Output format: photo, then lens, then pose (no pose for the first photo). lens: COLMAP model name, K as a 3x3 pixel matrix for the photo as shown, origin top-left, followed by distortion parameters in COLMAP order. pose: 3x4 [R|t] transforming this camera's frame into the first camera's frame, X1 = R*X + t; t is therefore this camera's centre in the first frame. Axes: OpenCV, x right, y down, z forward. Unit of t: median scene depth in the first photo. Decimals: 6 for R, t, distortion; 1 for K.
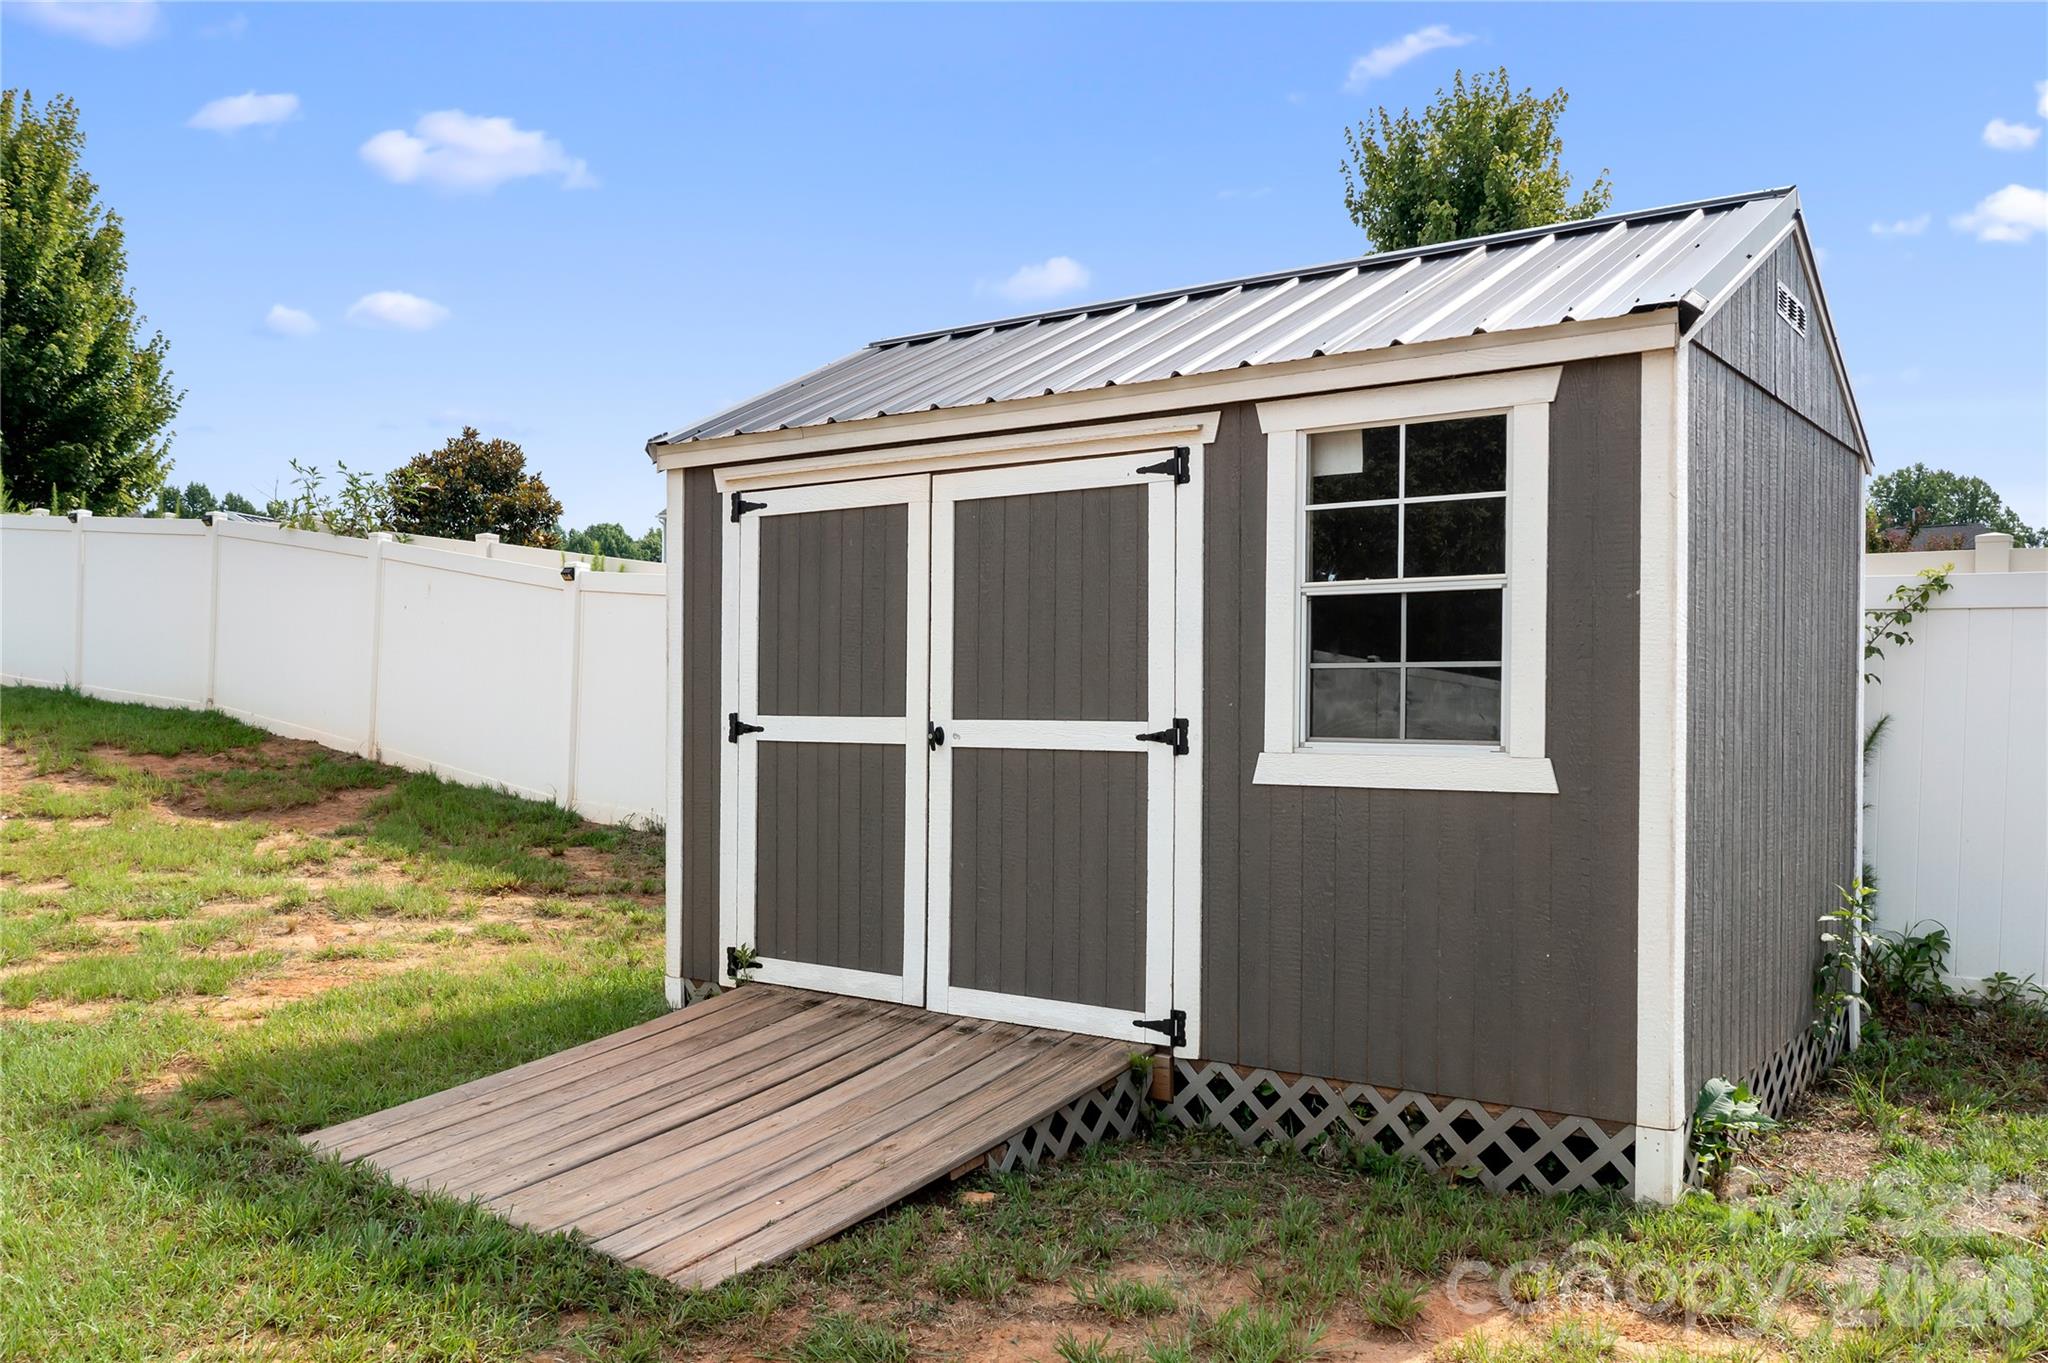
lens RADIAL K [[1619.7, 0, 1014.3], [0, 1619.7, 717.7], [0, 0, 1]] dist [-0.015987, -0.000556]
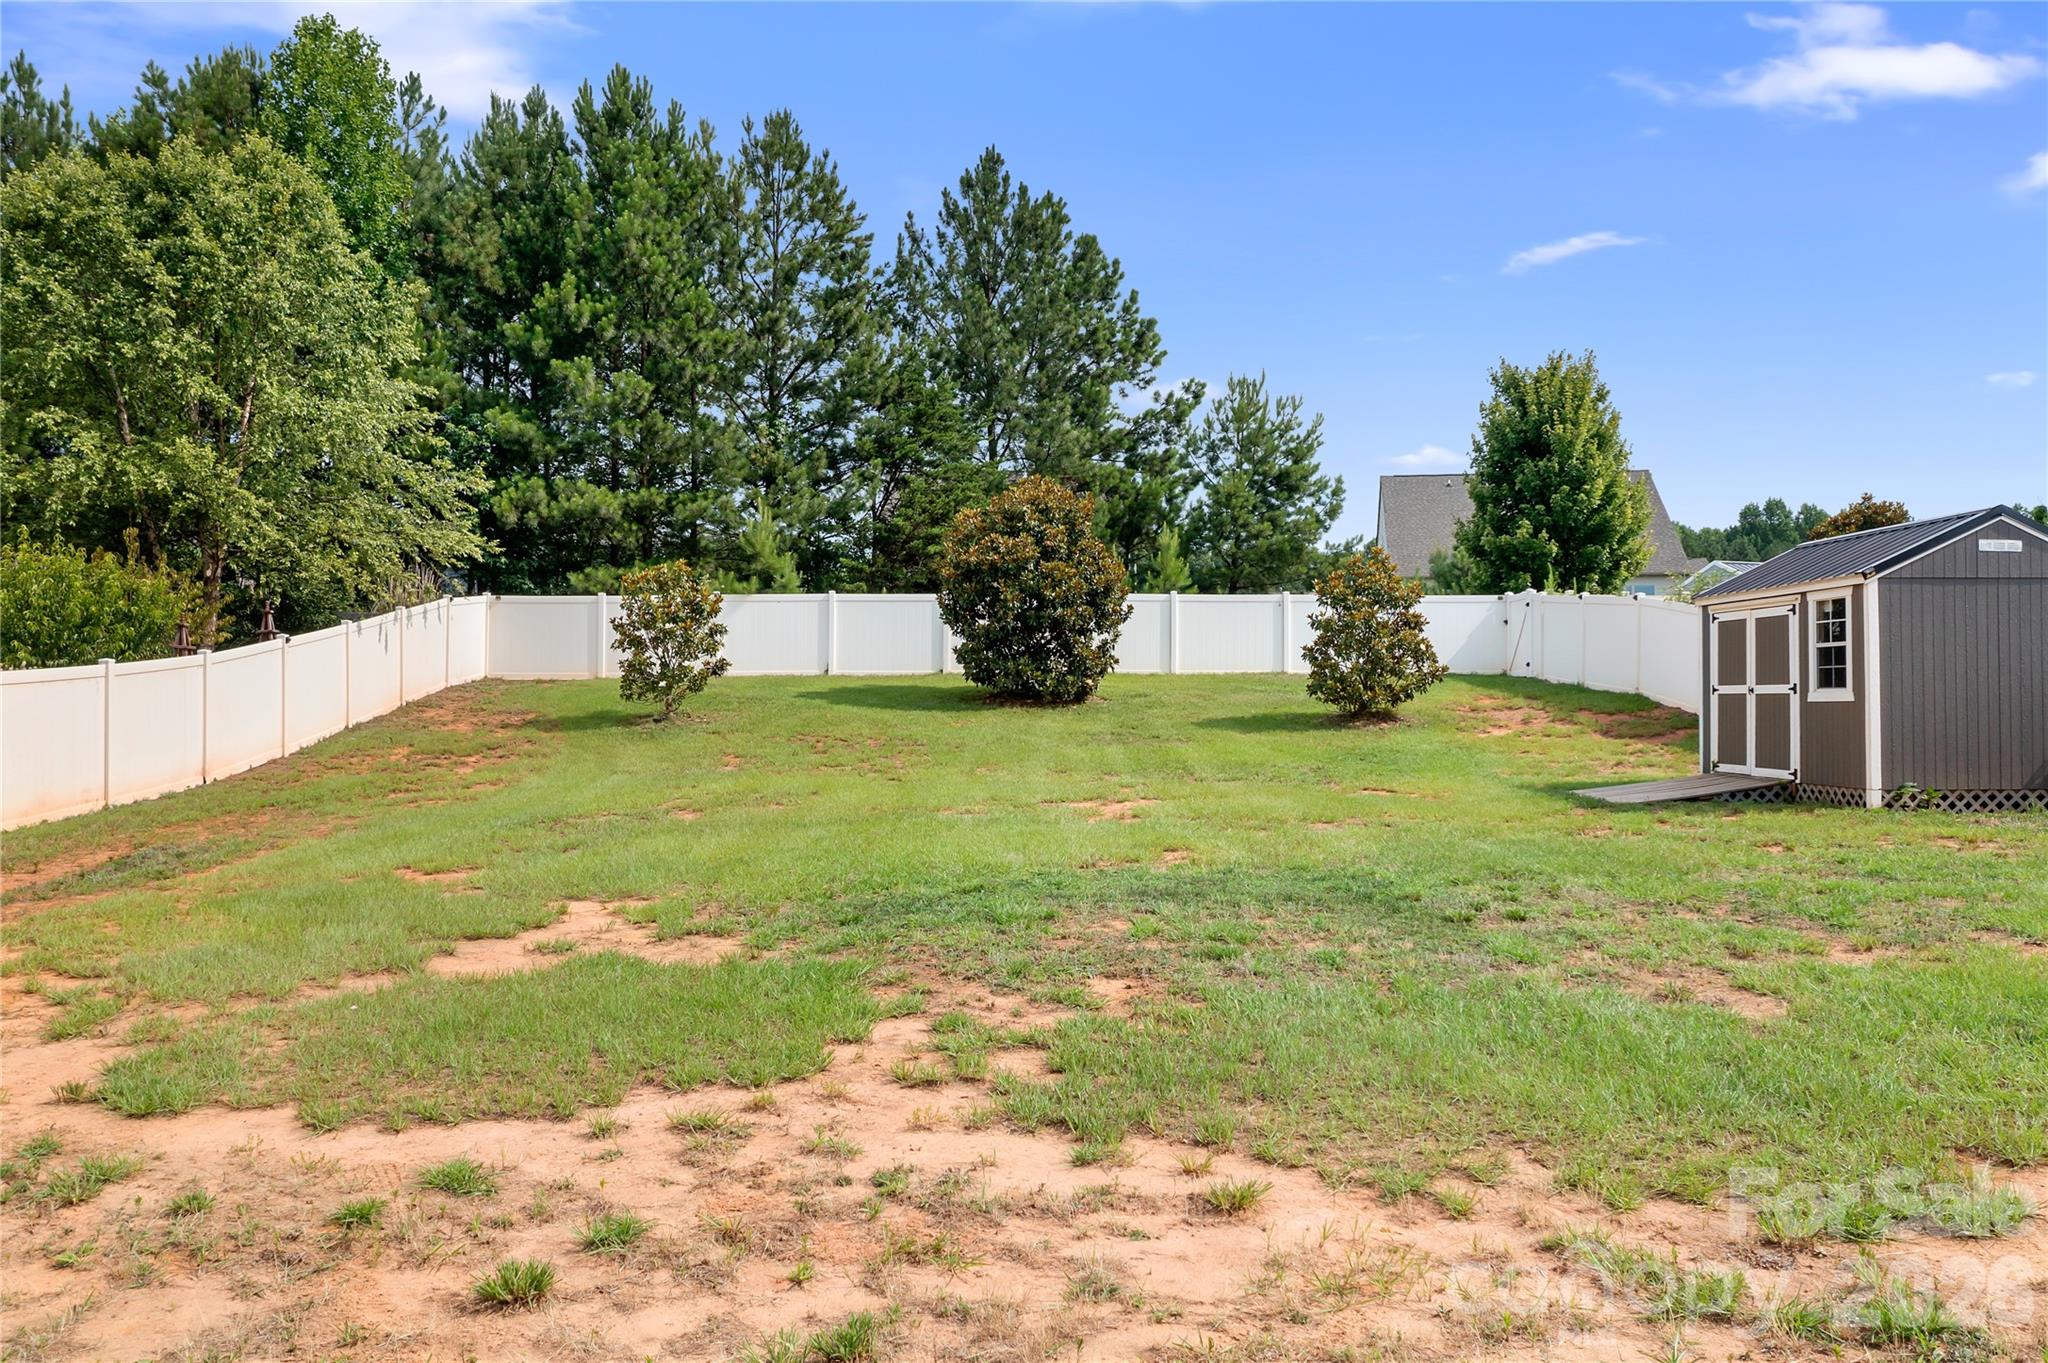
lens RADIAL K [[1619.7, 0, 1014.3], [0, 1619.7, 717.7], [0, 0, 1]] dist [-0.015987, -0.000556]
pose [[0.604163, 0.000001, -0.796861, 0.721934], [0.000486, 1.000000, 0.000370, 0.028151], [0.796861, -0.000611, 0.604163, -0.940932]]
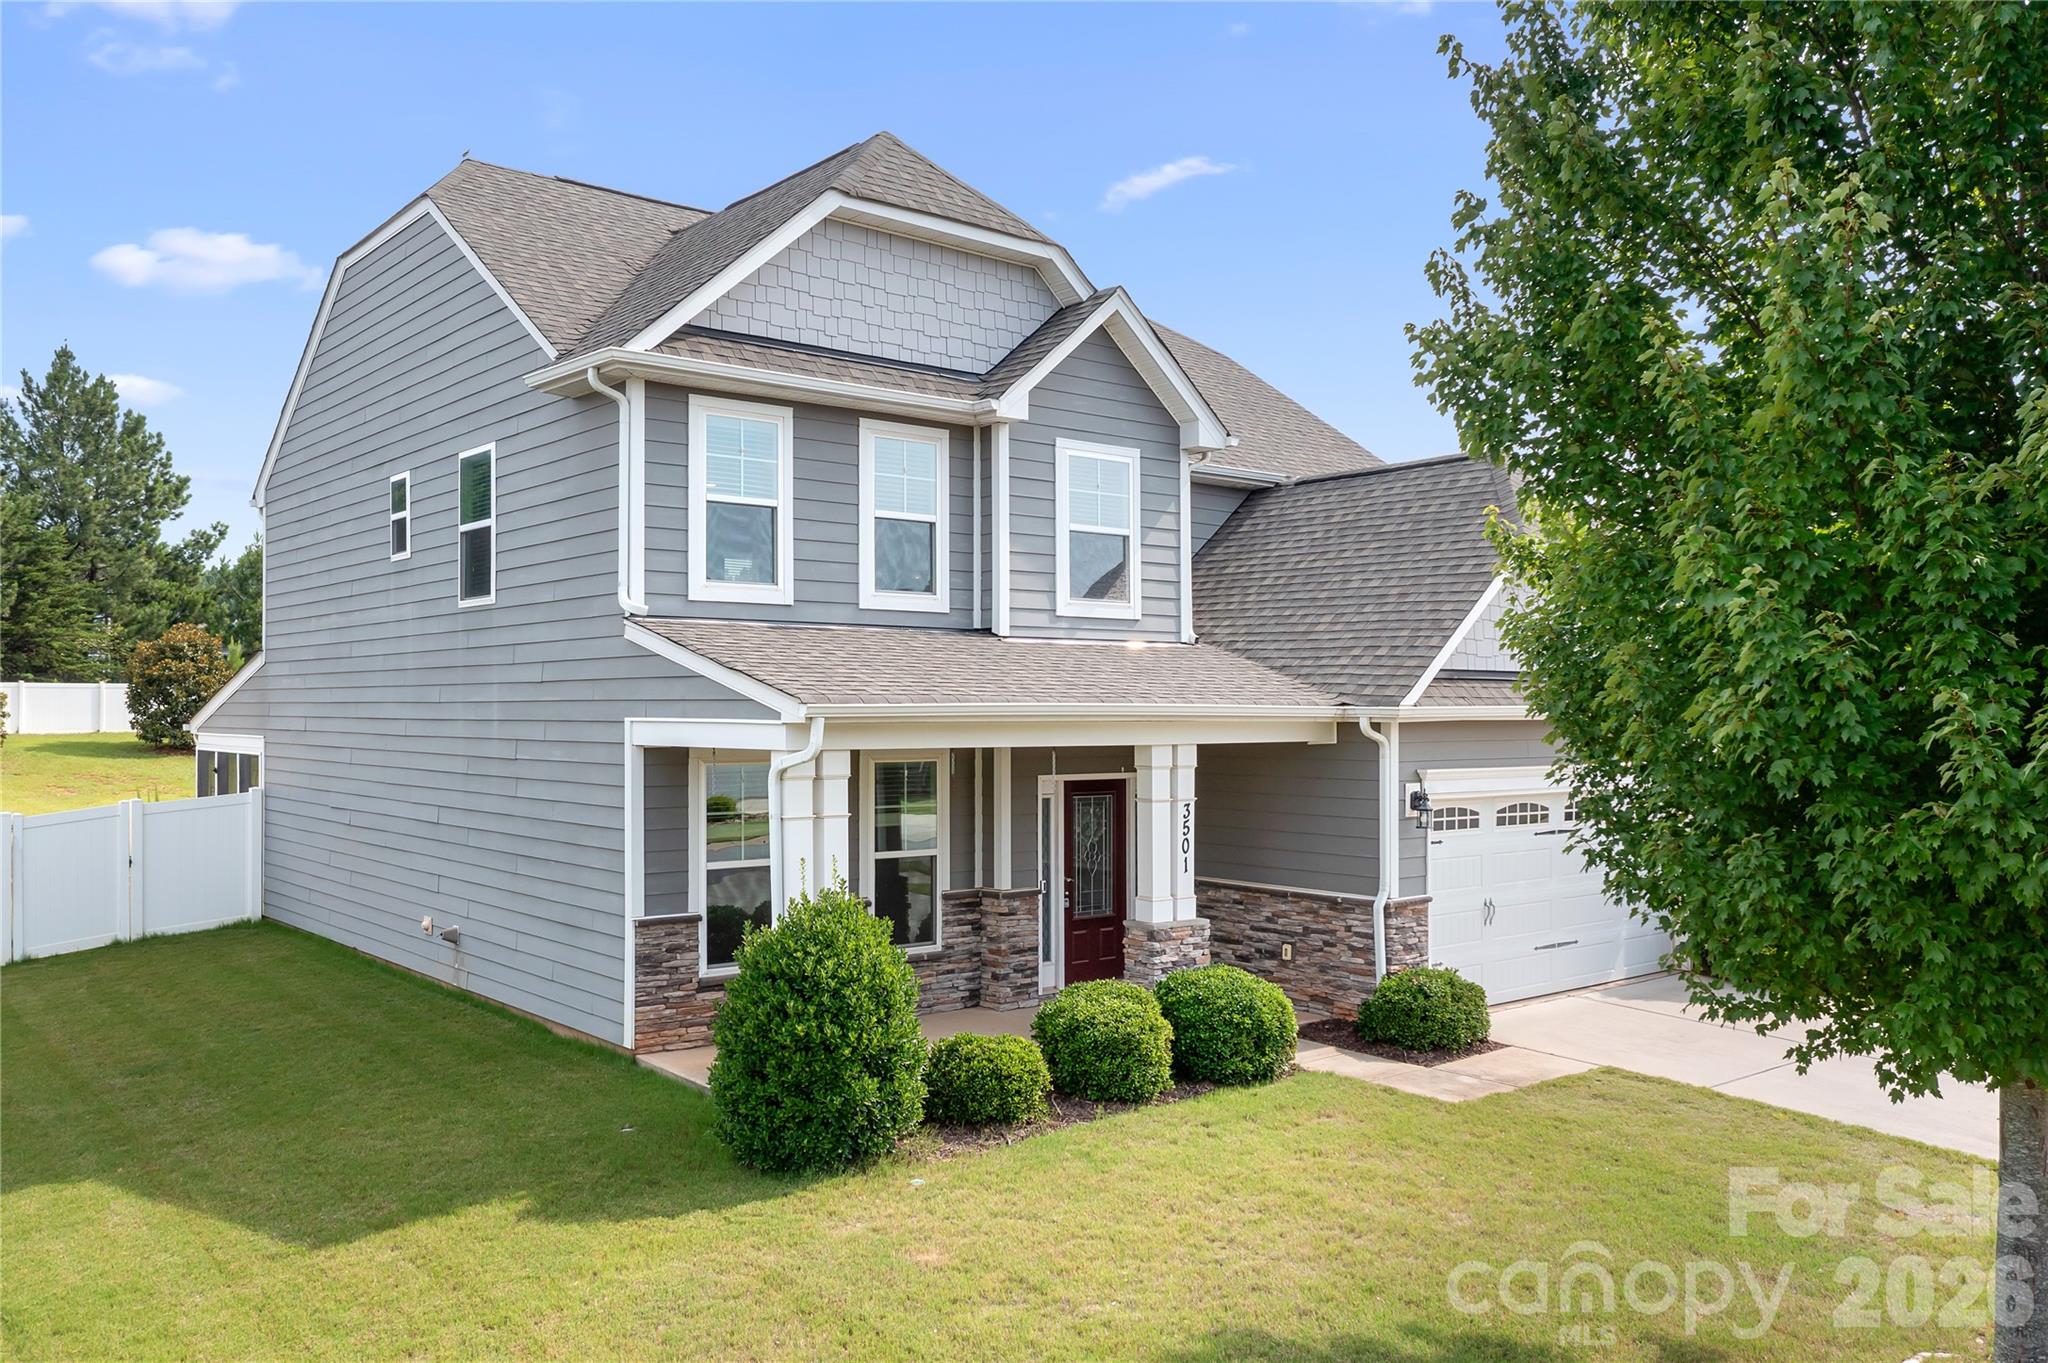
lens RADIAL K [[1619.7, 0, 1014.3], [0, 1619.7, 717.7], [0, 0, 1]] dist [-0.015987, -0.000556]
pose [[0.969700, -0.003152, -0.244280, 2.012464], [0.002961, 0.999995, -0.001151, -0.077419], [0.244283, 0.000393, 0.969704, -3.111722]]
